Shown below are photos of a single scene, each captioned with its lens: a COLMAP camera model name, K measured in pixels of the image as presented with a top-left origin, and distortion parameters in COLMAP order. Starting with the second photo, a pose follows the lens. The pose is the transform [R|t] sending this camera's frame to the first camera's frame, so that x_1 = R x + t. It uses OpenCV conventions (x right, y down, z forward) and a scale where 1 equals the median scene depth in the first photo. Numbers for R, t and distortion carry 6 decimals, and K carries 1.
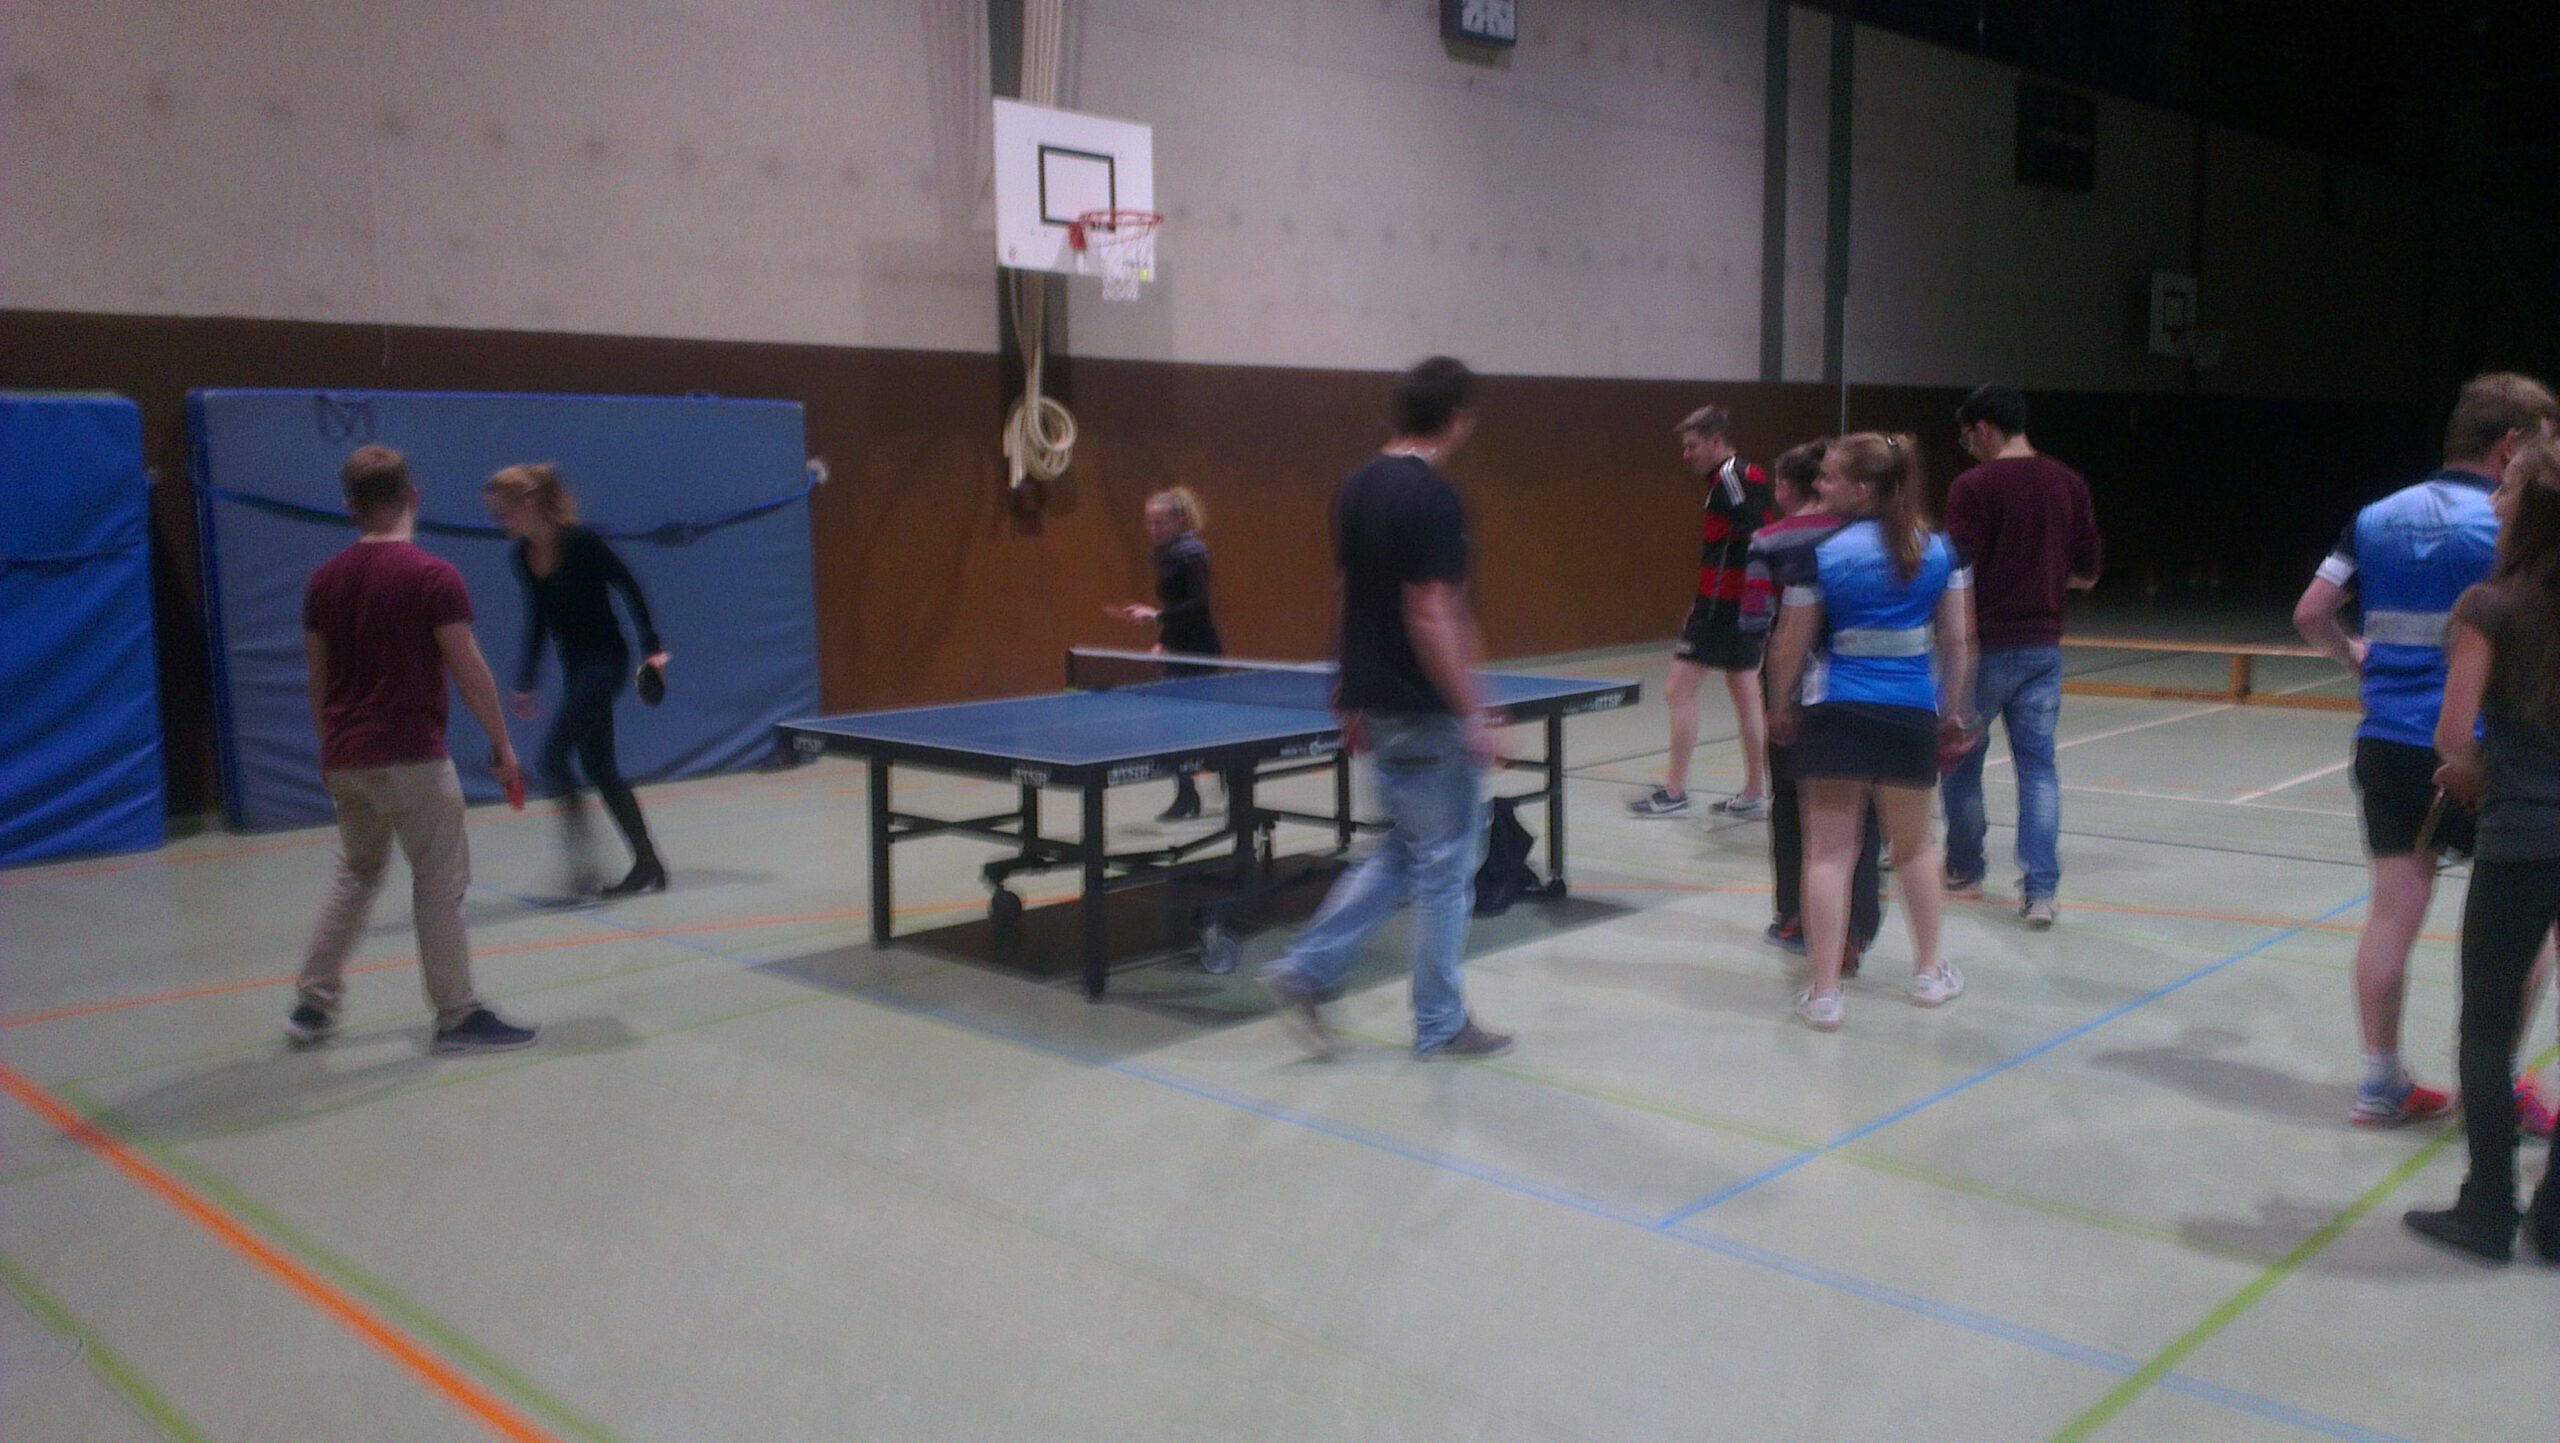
lens RADIAL K [[2028.7, 0, 1300.2], [0, 2028.7, 716.2], [0, 0, 1]] dist [0.142016, -0.241586]
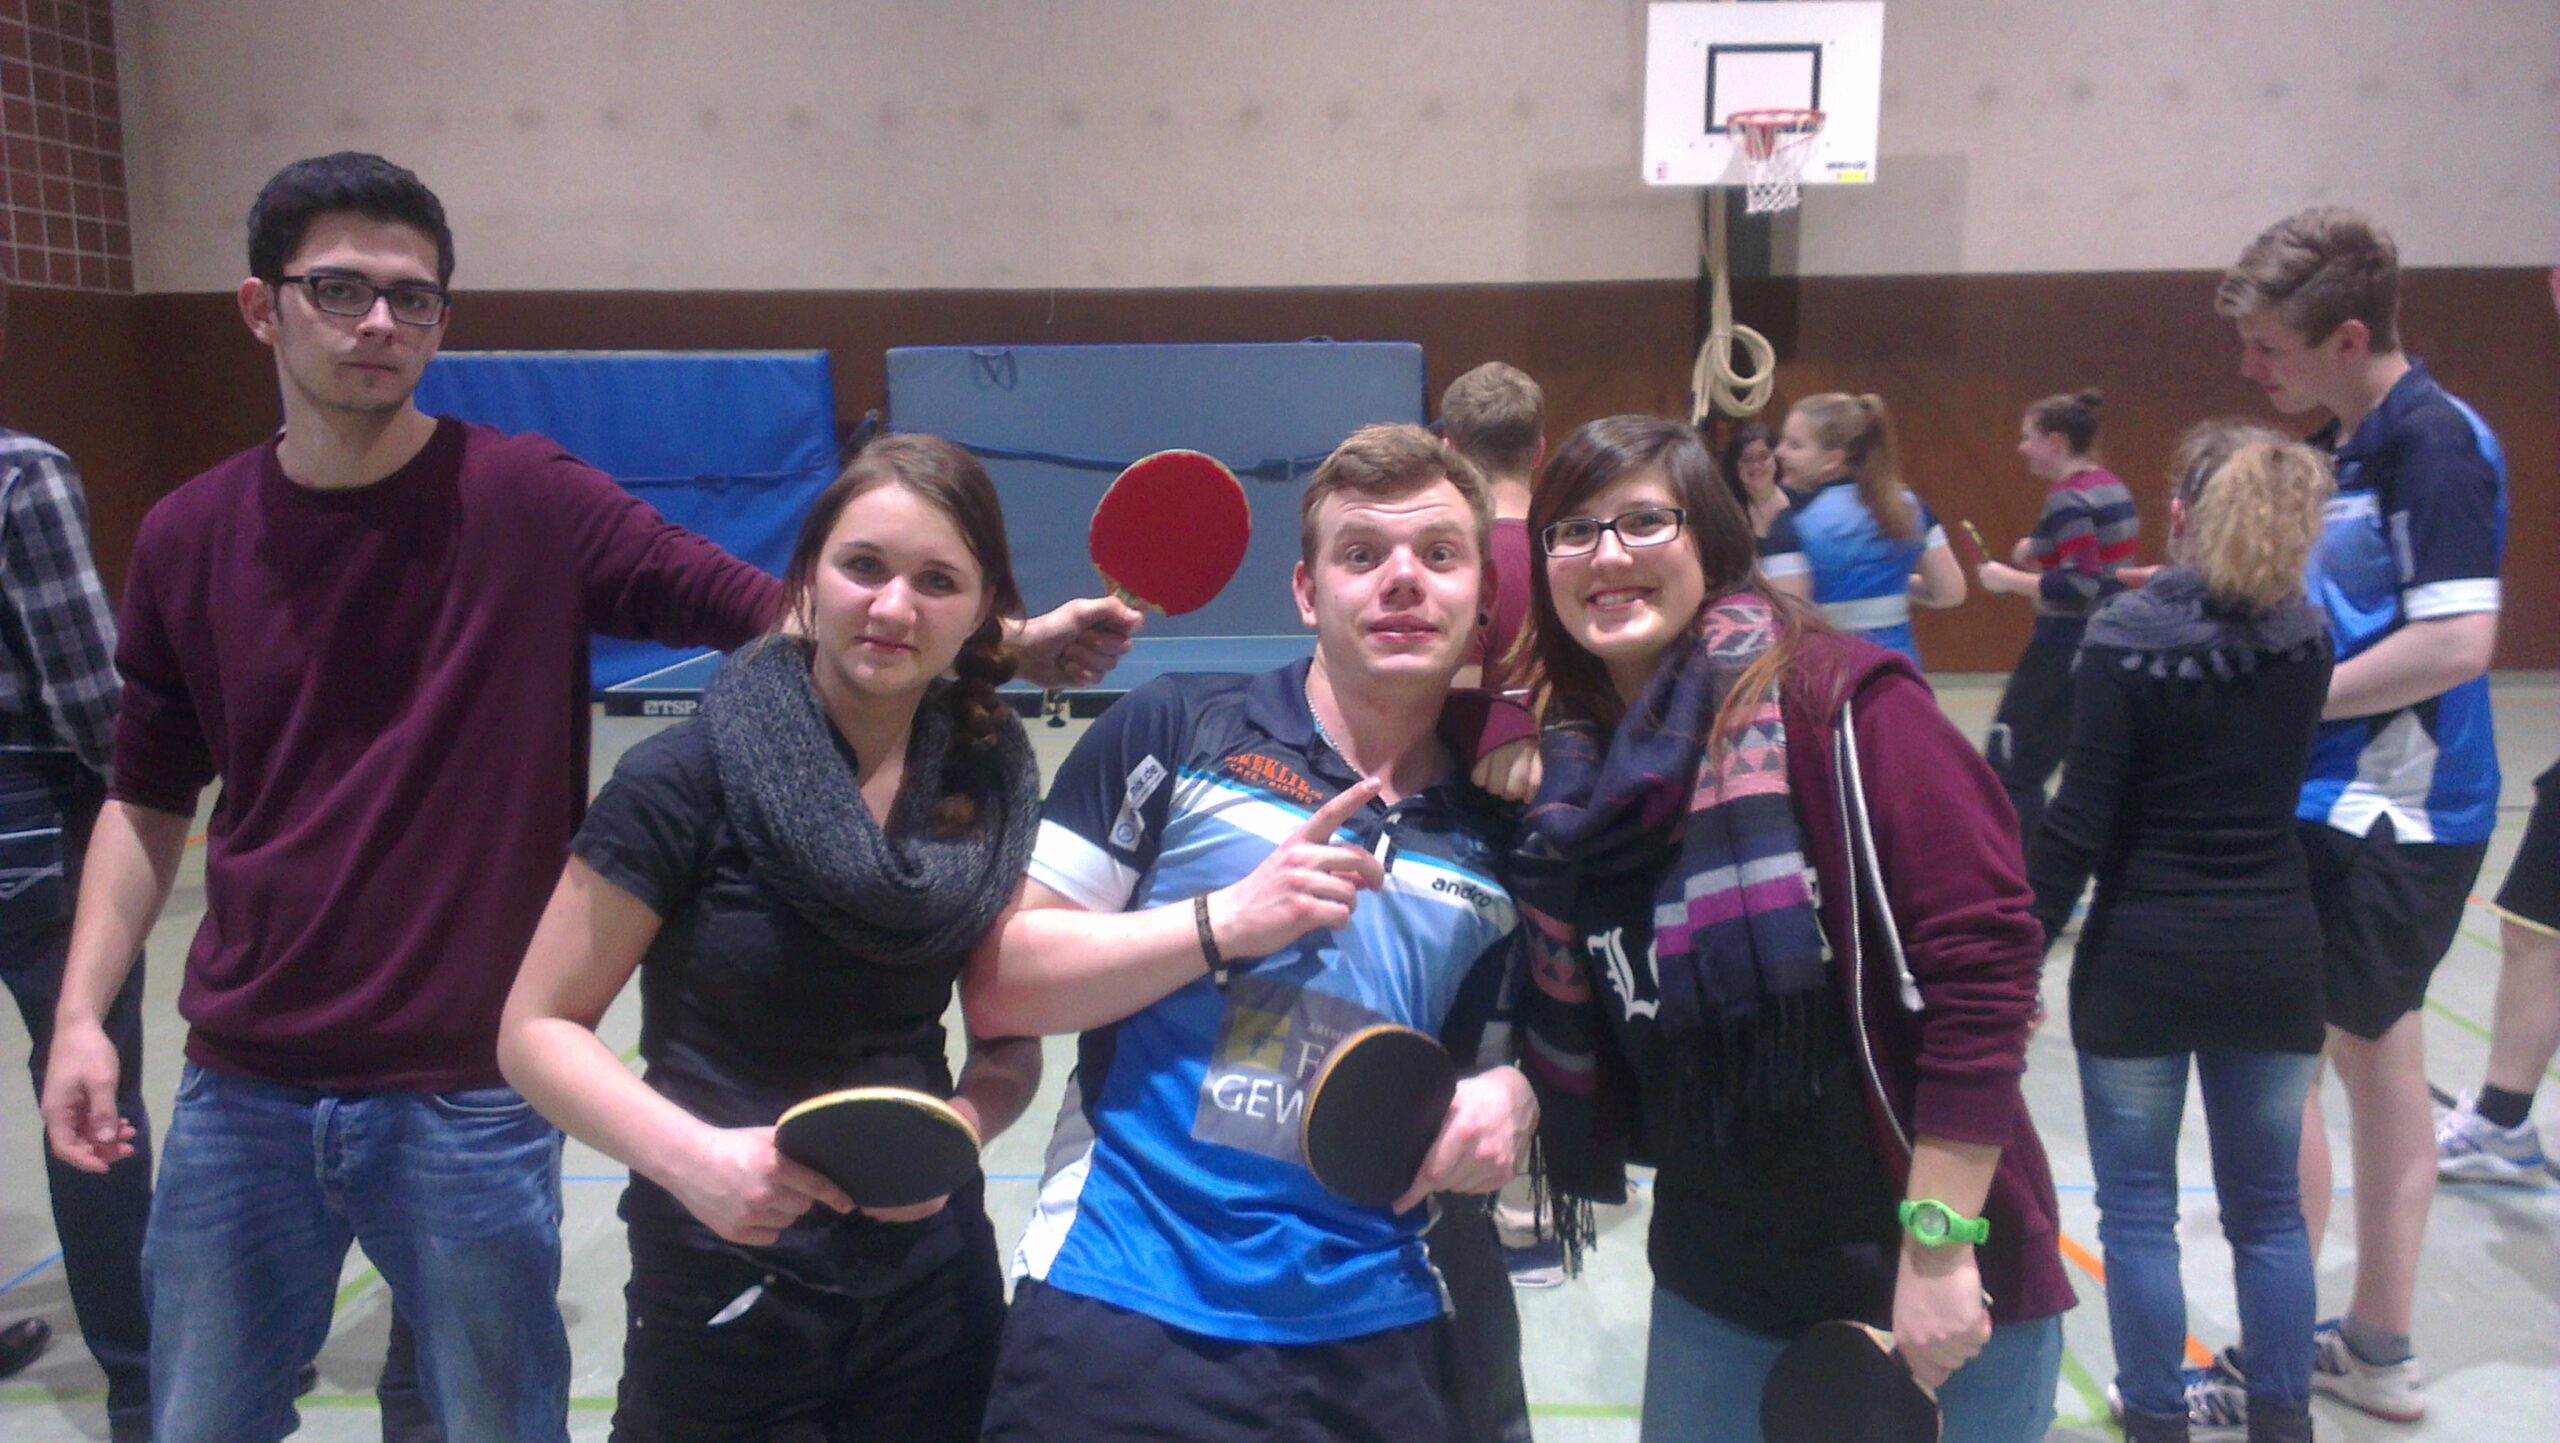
lens RADIAL K [[2048.4, 0, 1296.8], [0, 2048.4, 704.5], [0, 0, 1]] dist [0.146330, -0.255803]
pose [[0.662121, 0.108813, -0.741455, 0.473877], [-0.087812, 0.993852, 0.067437, -0.036915], [0.744234, 0.020458, 0.667605, 0.265332]]
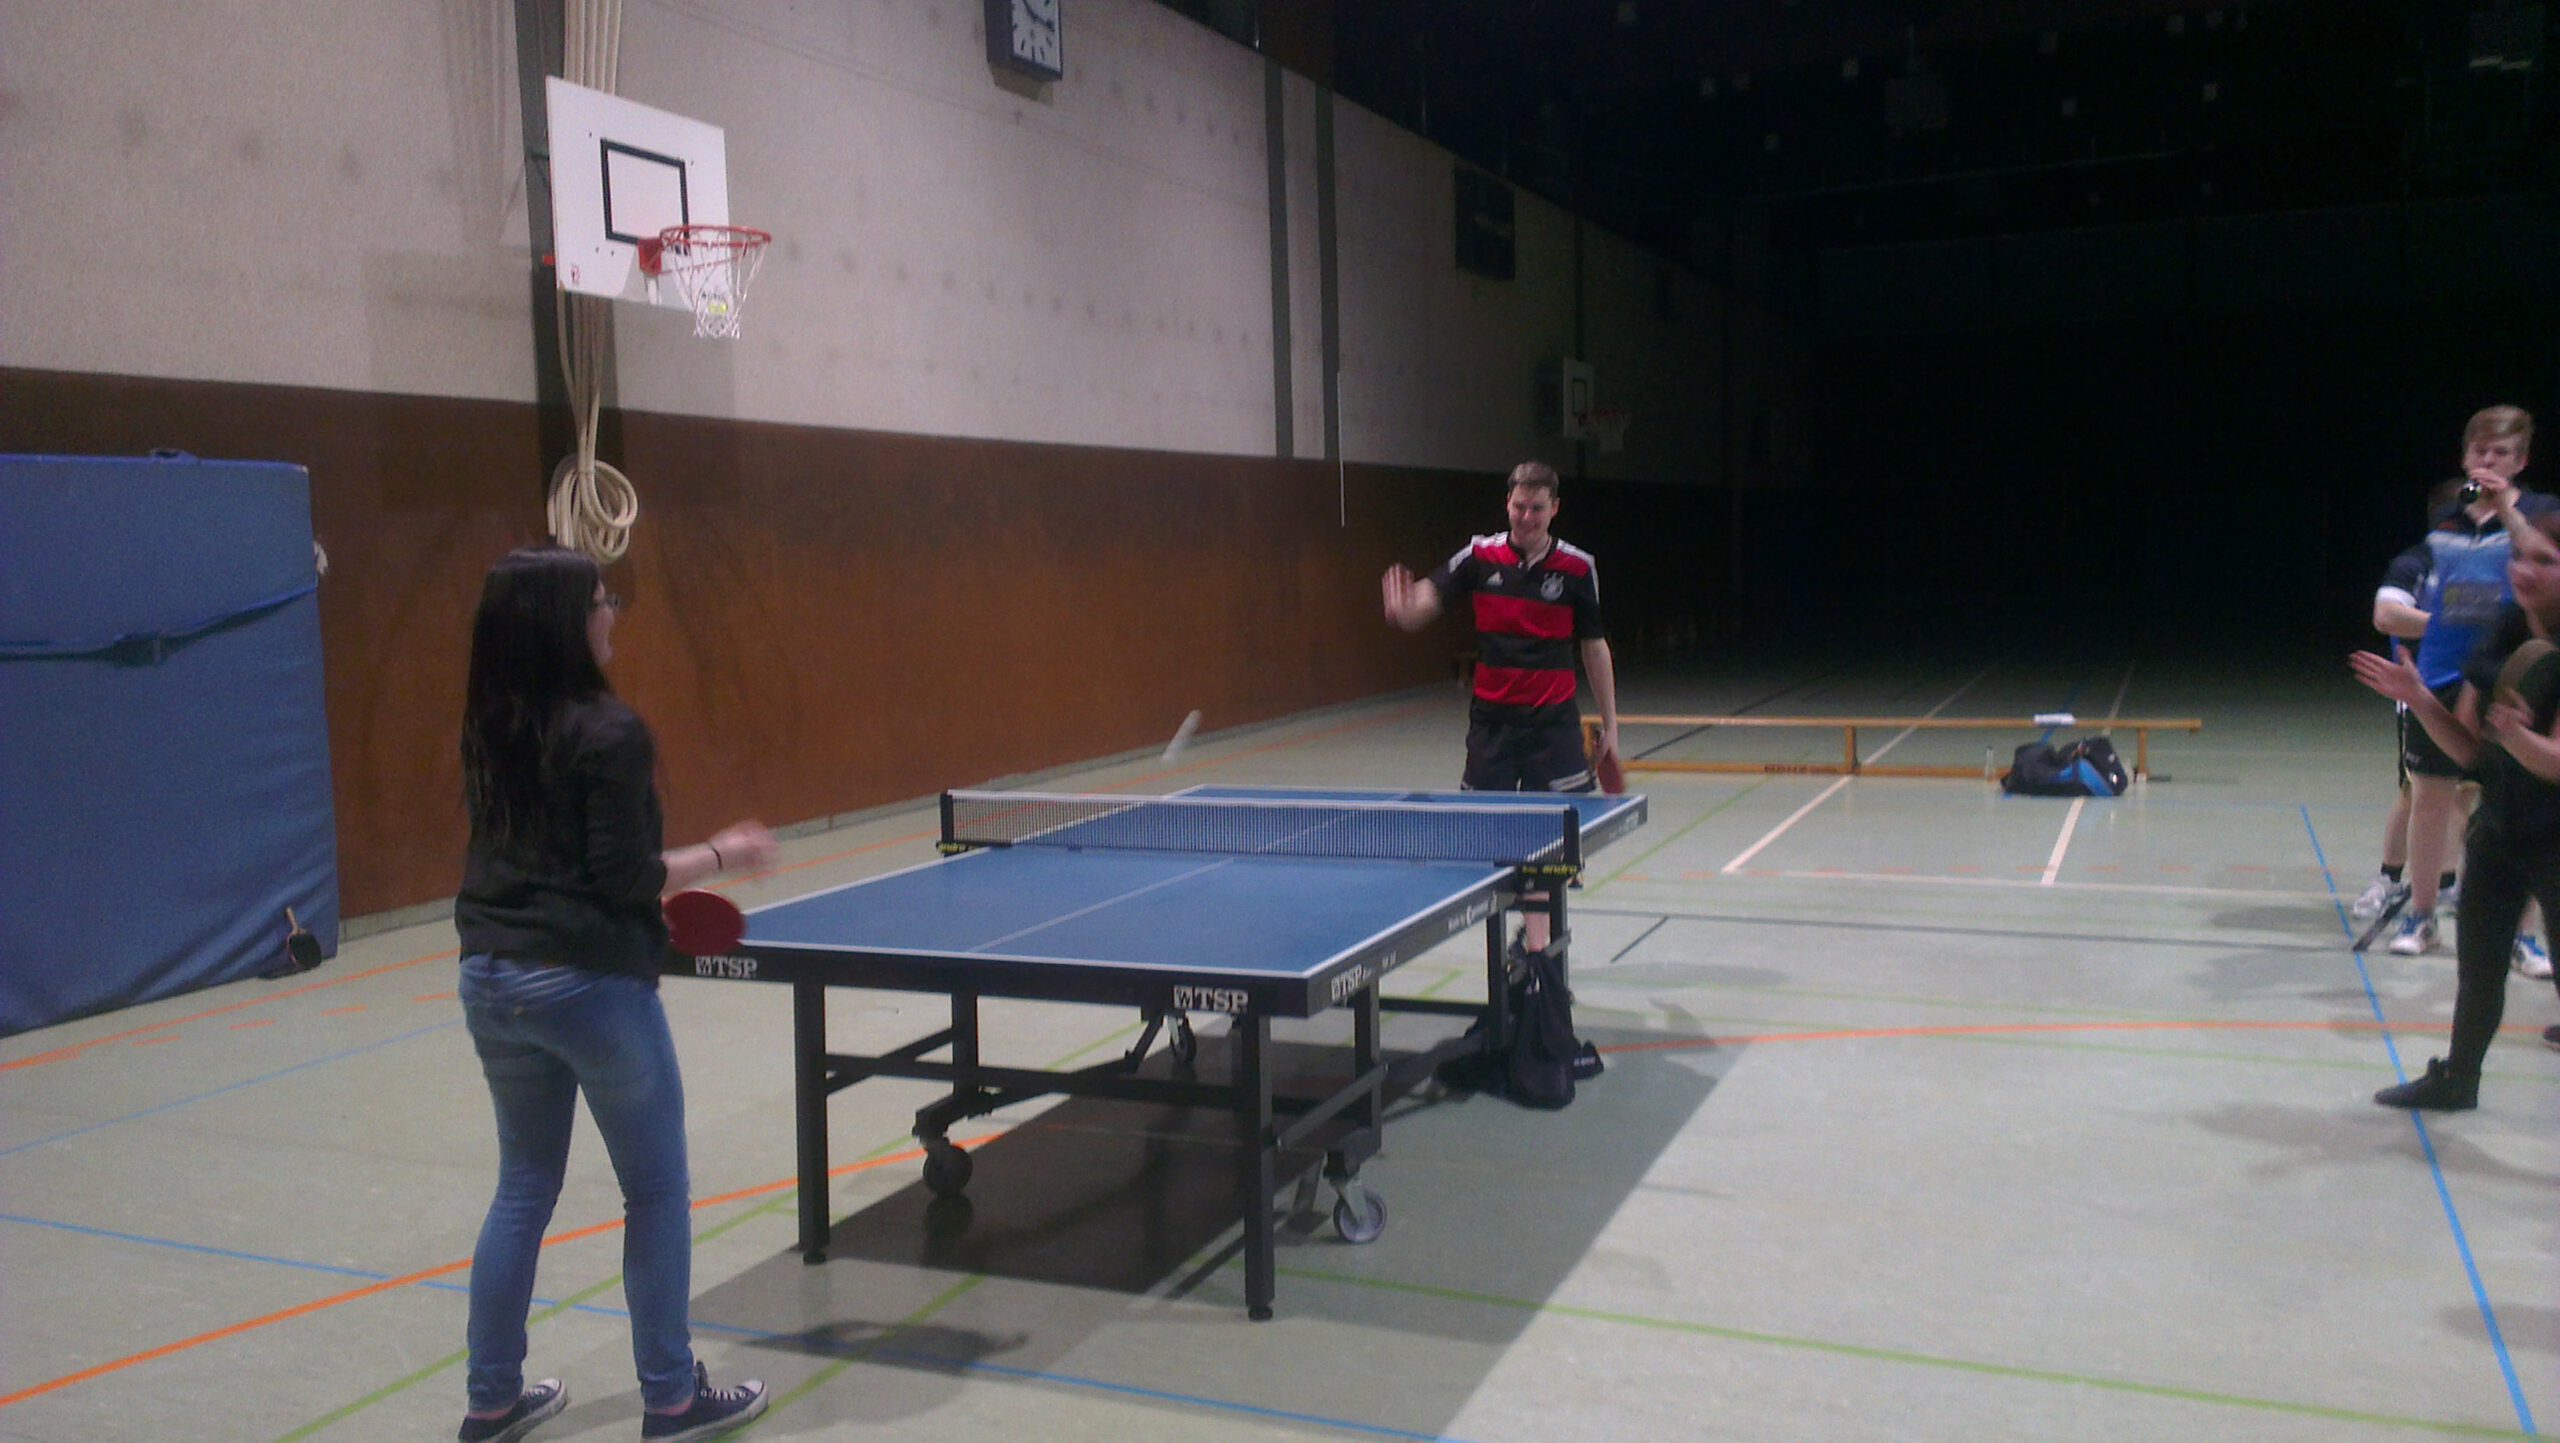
lens RADIAL K [[2048.4, 0, 1296.8], [0, 2048.4, 704.5], [0, 0, 1]] dist [0.146330, -0.255803]
pose [[0.934254, -0.036984, 0.354685, -0.173352], [0.053742, 0.997850, -0.037508, -0.020166], [-0.352535, 0.054104, 0.934233, 0.179303]]
